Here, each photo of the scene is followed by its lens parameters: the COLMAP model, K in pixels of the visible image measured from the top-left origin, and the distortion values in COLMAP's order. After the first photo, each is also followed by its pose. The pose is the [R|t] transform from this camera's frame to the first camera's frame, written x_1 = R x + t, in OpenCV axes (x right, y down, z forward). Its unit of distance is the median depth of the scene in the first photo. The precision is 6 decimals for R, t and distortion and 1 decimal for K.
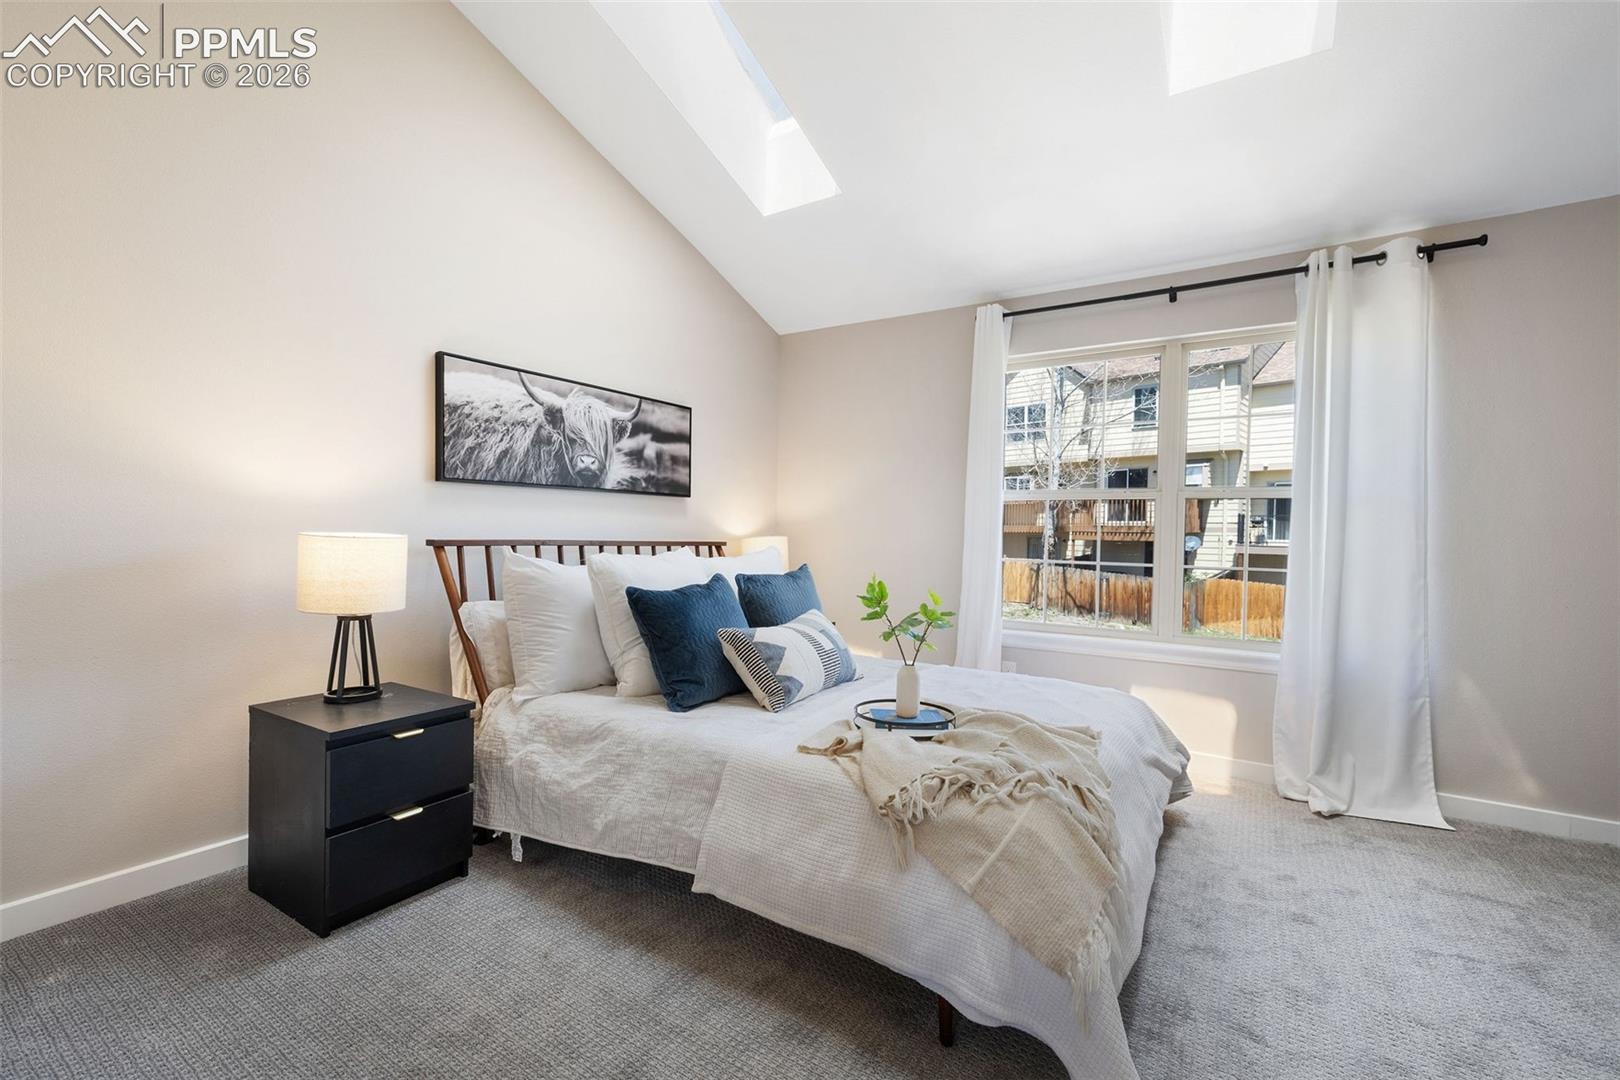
lens RADIAL K [[692.8, 0, 810.0], [0, 692.8, 540.0], [0, 0, 1]] dist [0.000337, -0.000074]
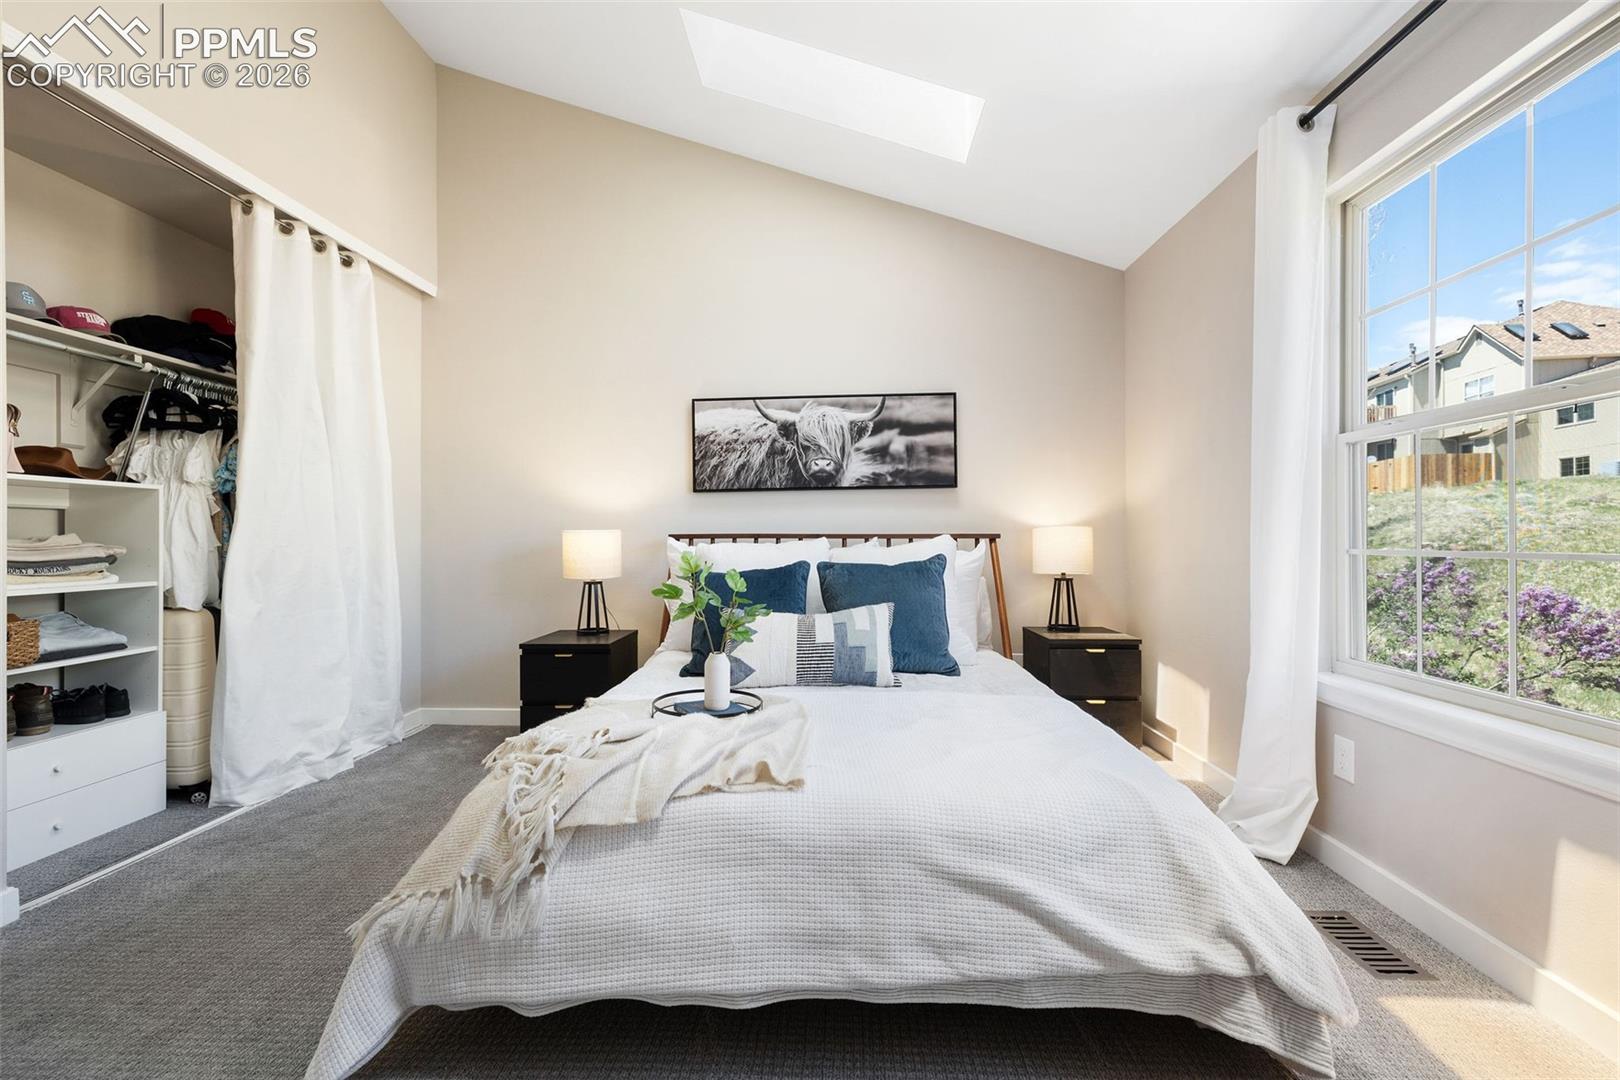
lens RADIAL K [[692.8, 0, 810.0], [0, 692.8, 540.0], [0, 0, 1]] dist [0.000337, -0.000074]
pose [[0.492945, -0.003078, -0.870055, 0.661301], [0.007657, 0.999970, 0.000801, 0.009441], [0.870027, -0.007057, 0.492954, 0.432428]]
